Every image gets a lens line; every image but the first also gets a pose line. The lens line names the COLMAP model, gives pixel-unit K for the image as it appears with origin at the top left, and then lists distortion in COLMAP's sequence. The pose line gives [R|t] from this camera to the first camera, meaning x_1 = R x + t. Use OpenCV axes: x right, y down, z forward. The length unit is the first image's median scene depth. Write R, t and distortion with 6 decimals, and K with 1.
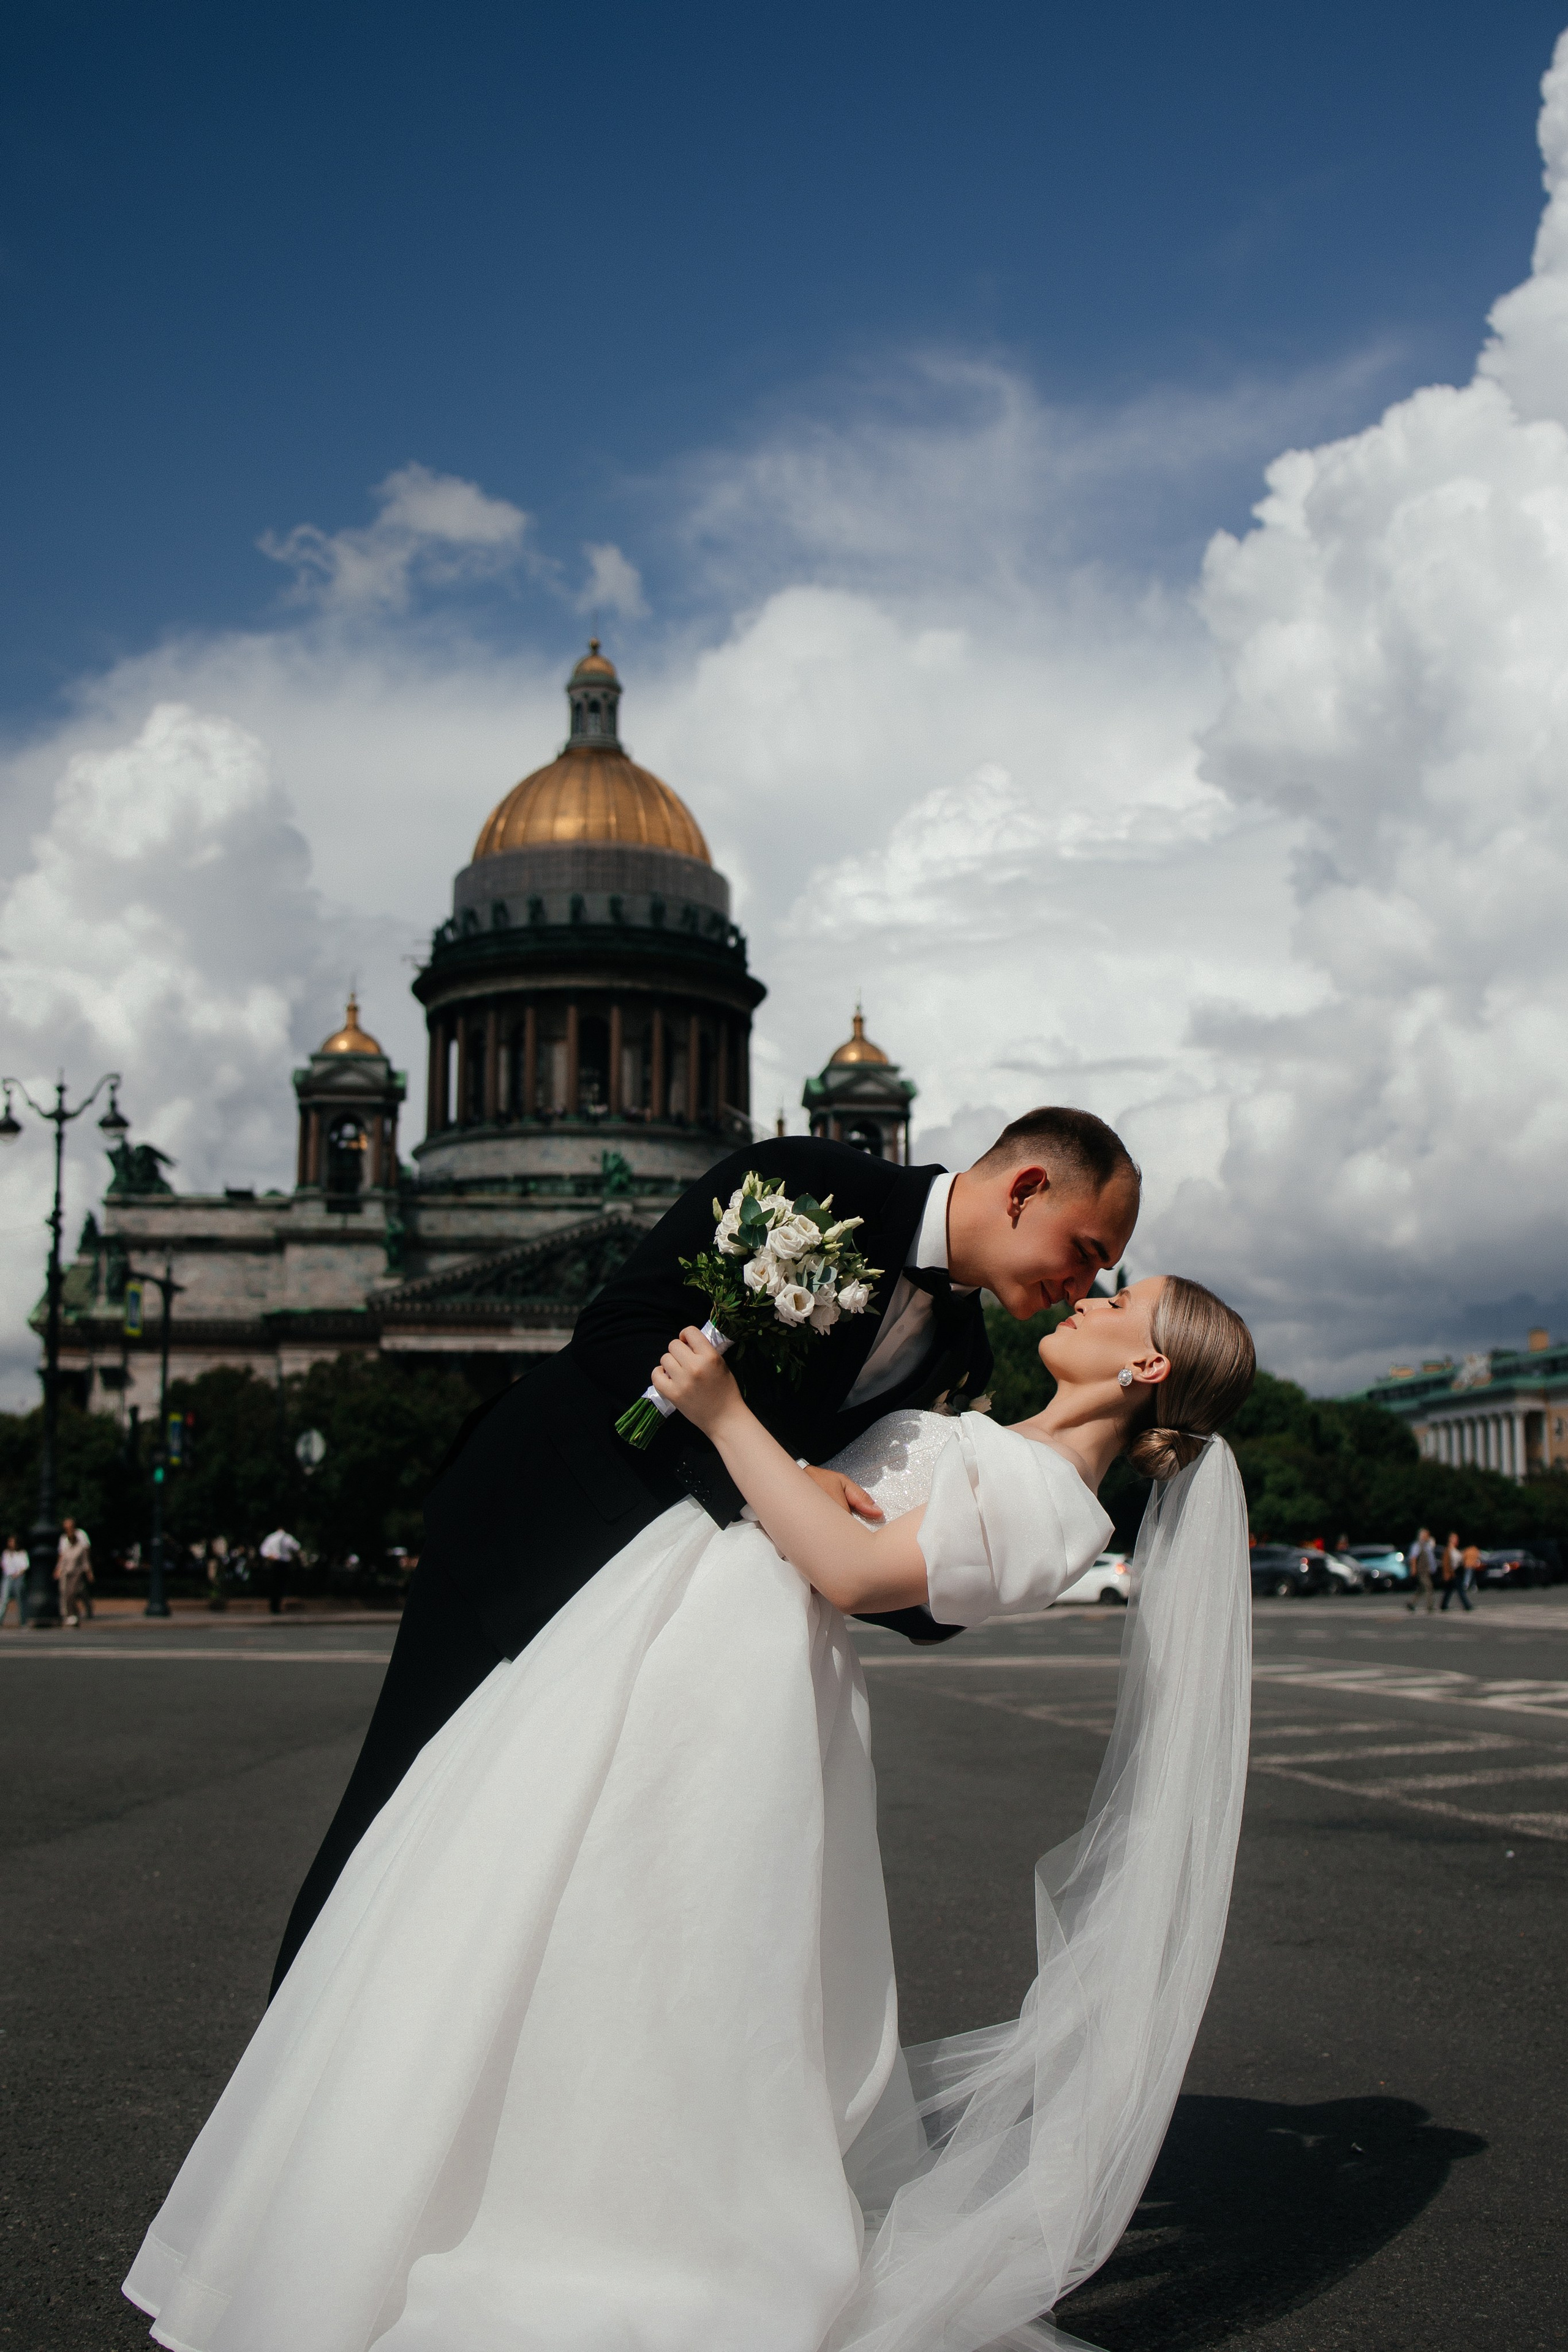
lens RADIAL K [[2434.1, 0, 781.1], [0, 2434.1, 1135.1], [0, 0, 1]] dist [-0.105239, 0.025526]
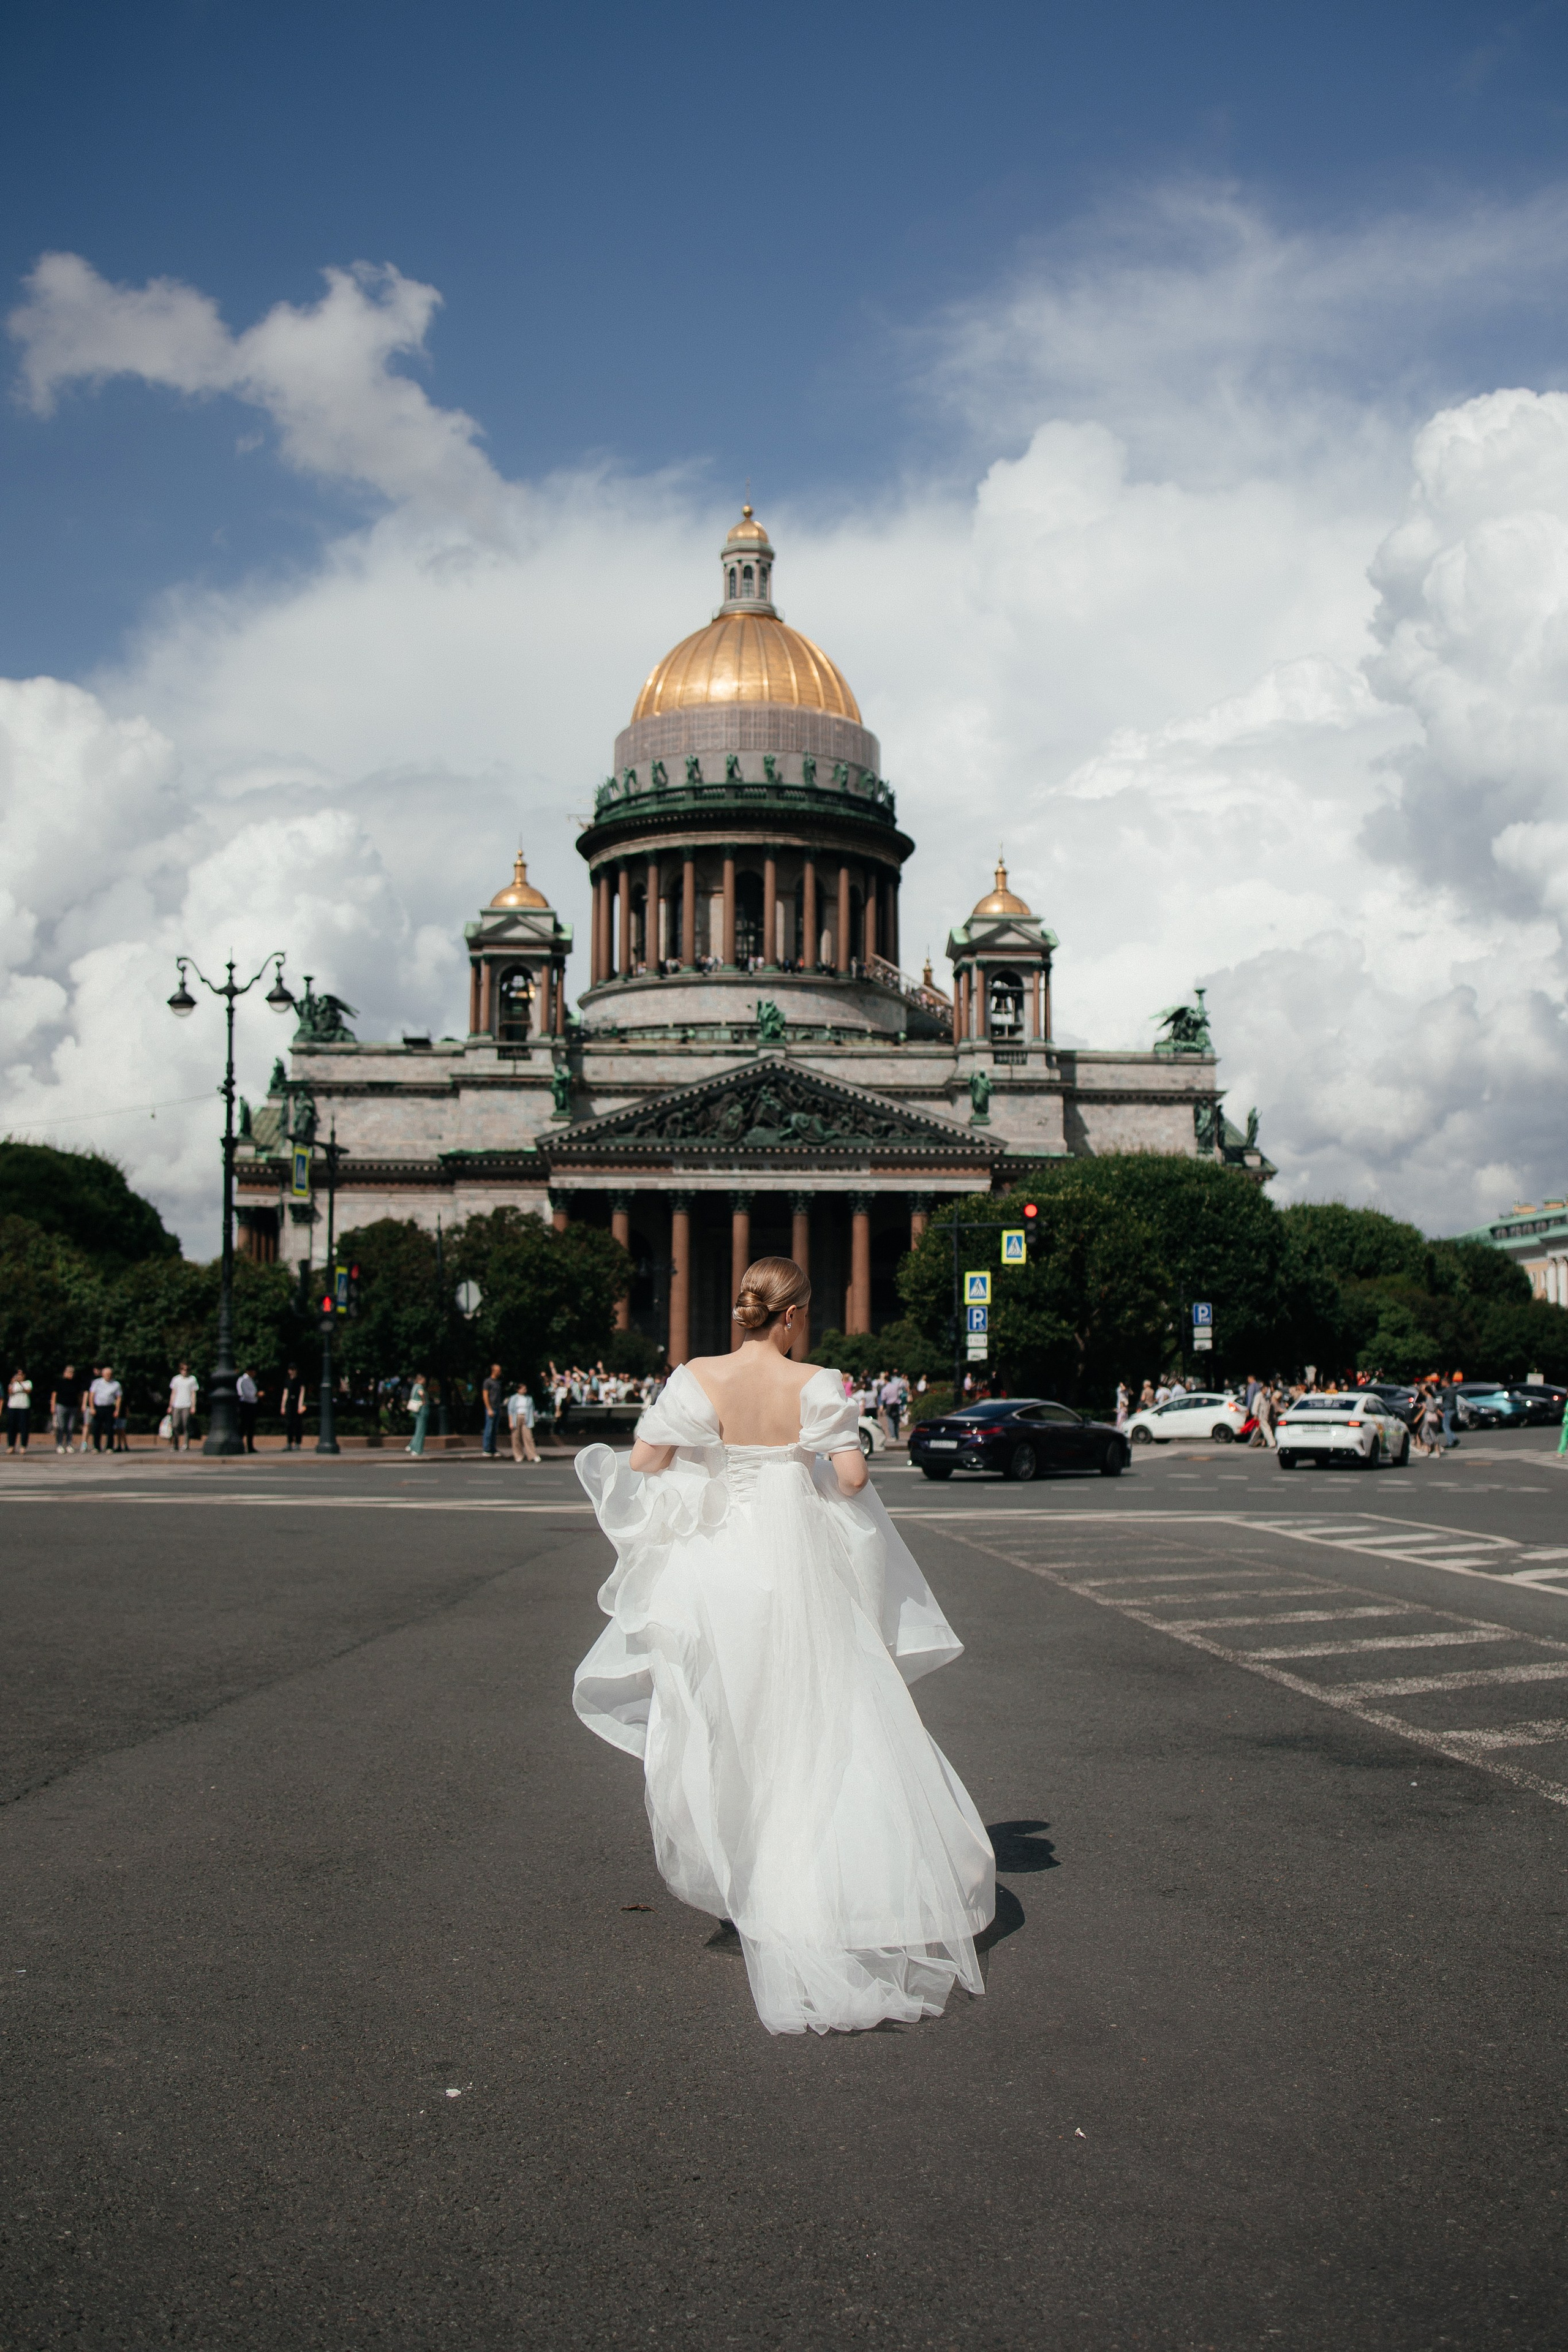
lens RADIAL K [[2311.2, 0, 784.0], [0, 2311.2, 1176.0], [0, 0, 1]] dist [-0.095305, 0.006120]
pose [[0.997897, 0.002313, -0.064781, 0.003291], [0.003248, 0.996324, 0.085609, -0.003073], [0.064741, -0.085639, 0.994221, -0.002191]]
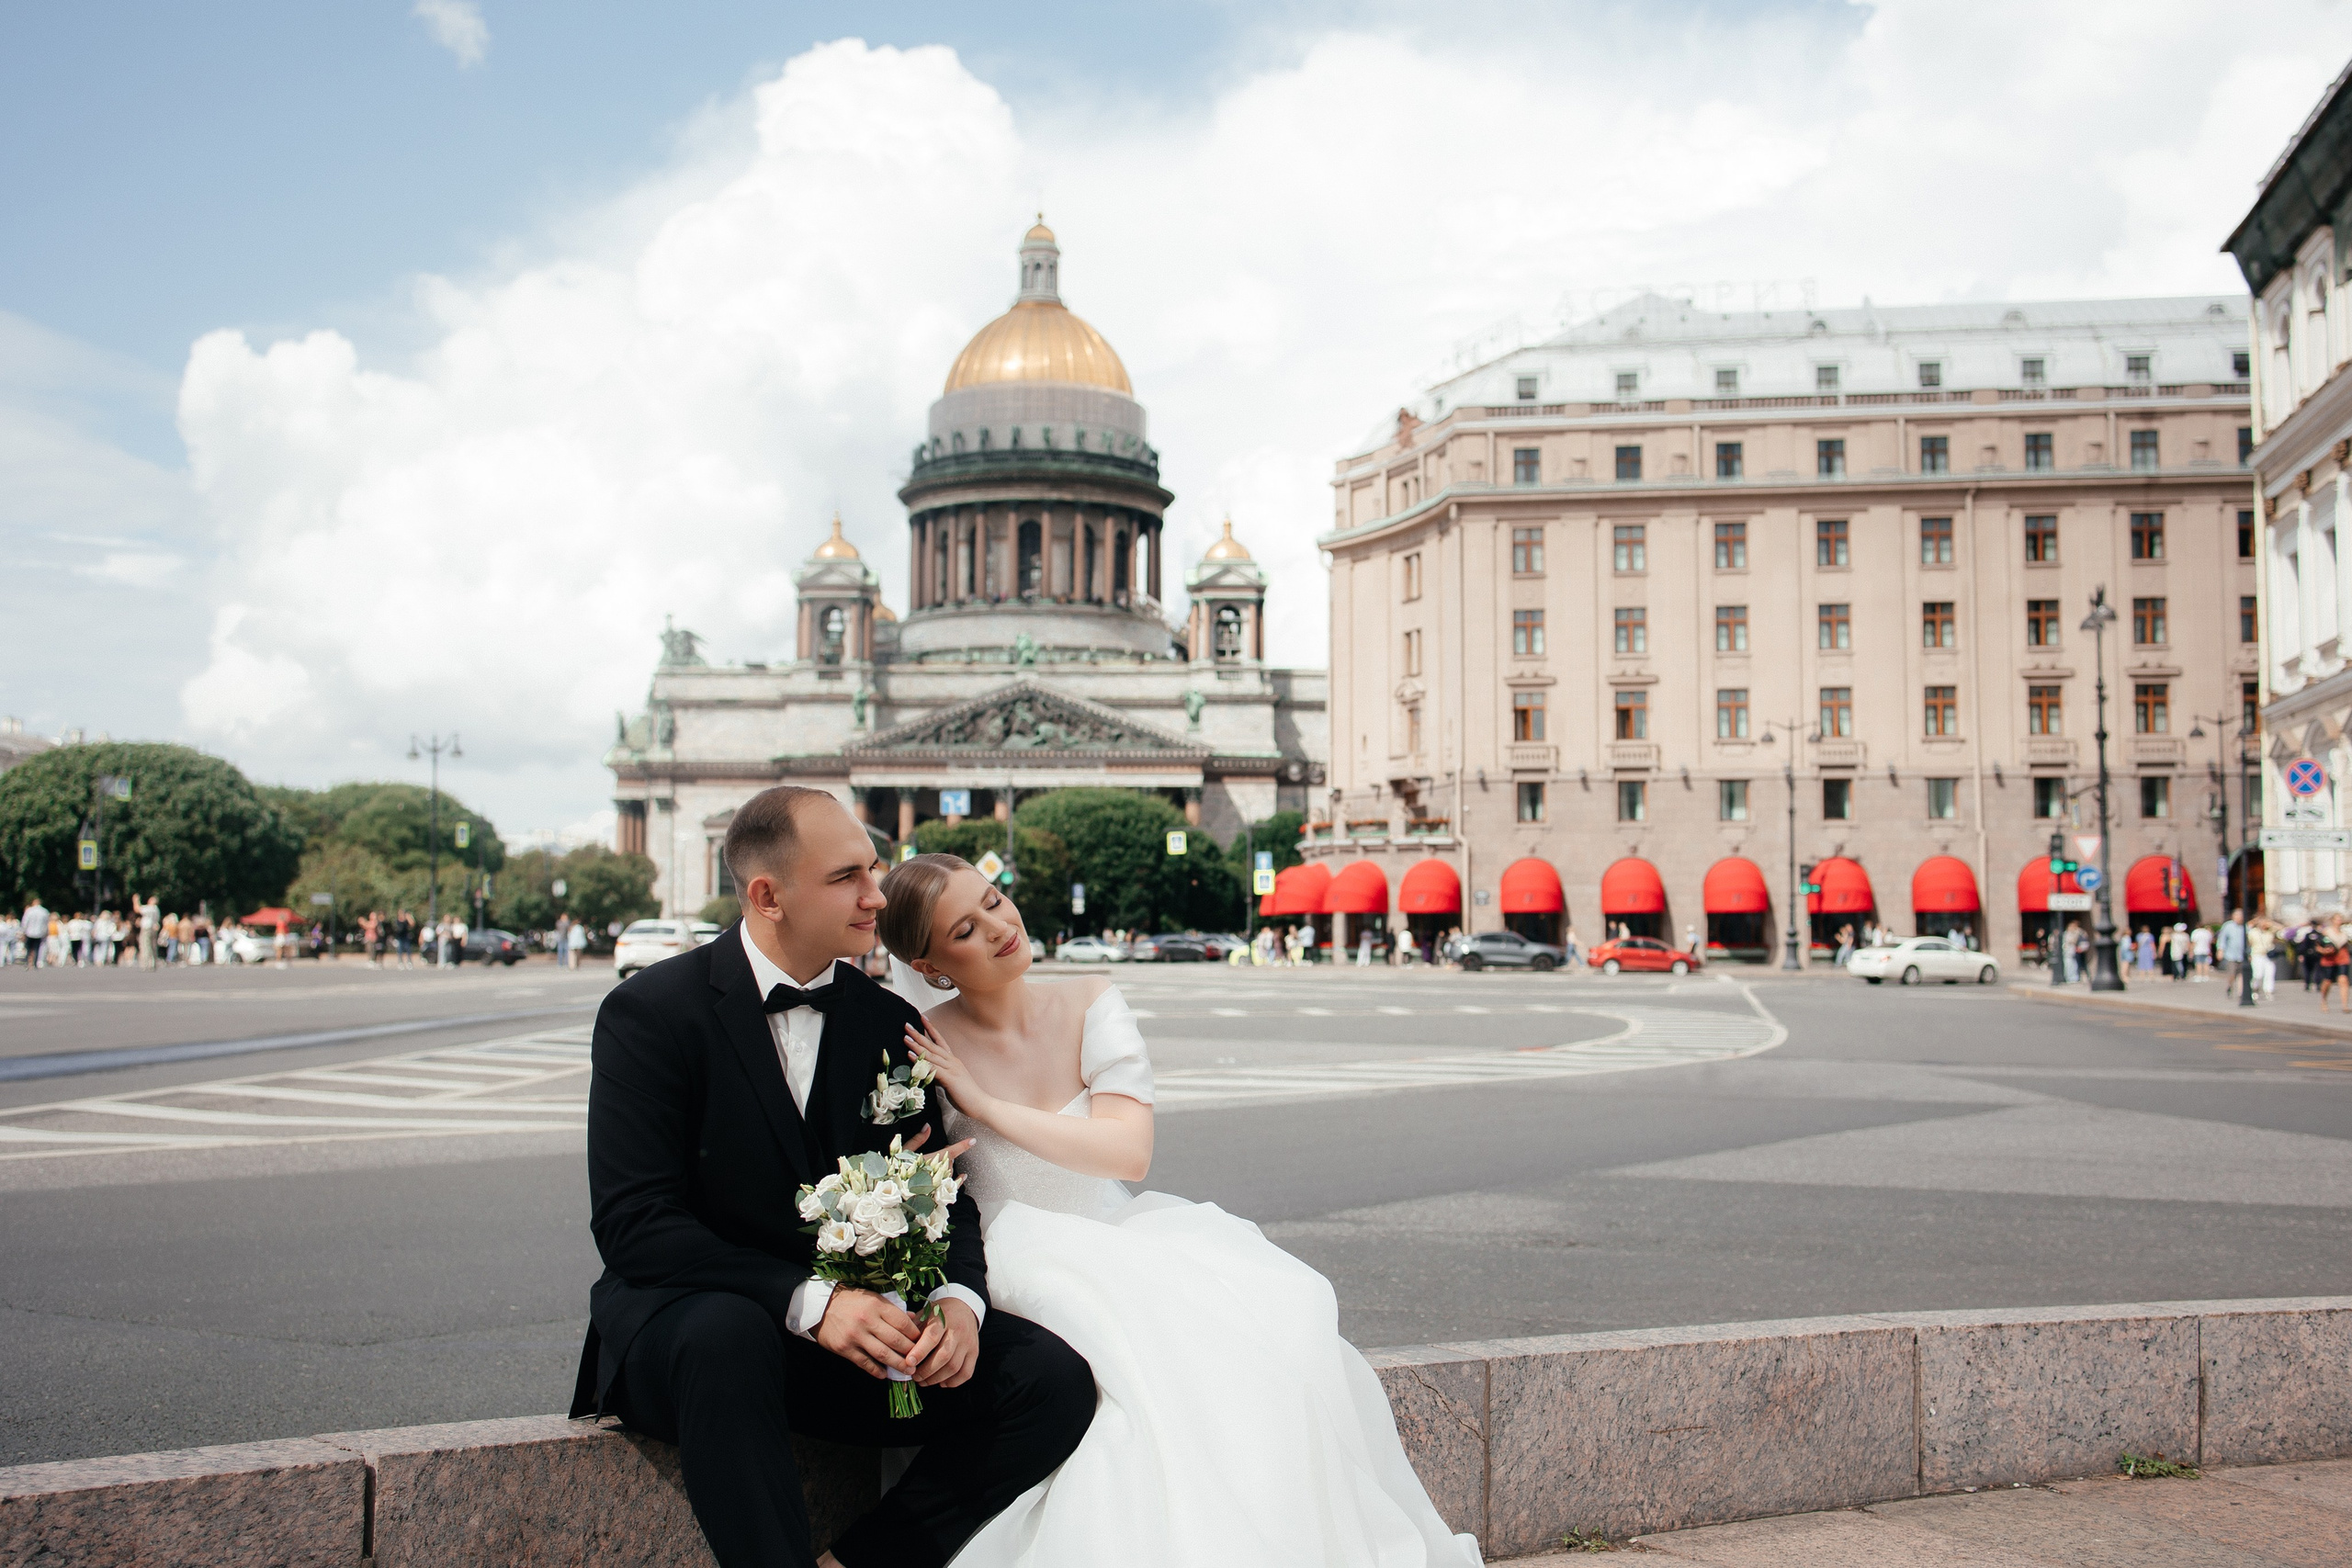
lens RADIAL K [[2433.8, 0, 1227.8], [0, 2433.8, 778.1], [0, 0, 1]] dist [-0.105239, 0.025526]
pose [[0.994947, -0.001091, -0.100398, 0.168801], [0.011815, 0.994266, 0.106280, -0.053010], [0.099706, -0.106929, 0.989255, -0.297649]]
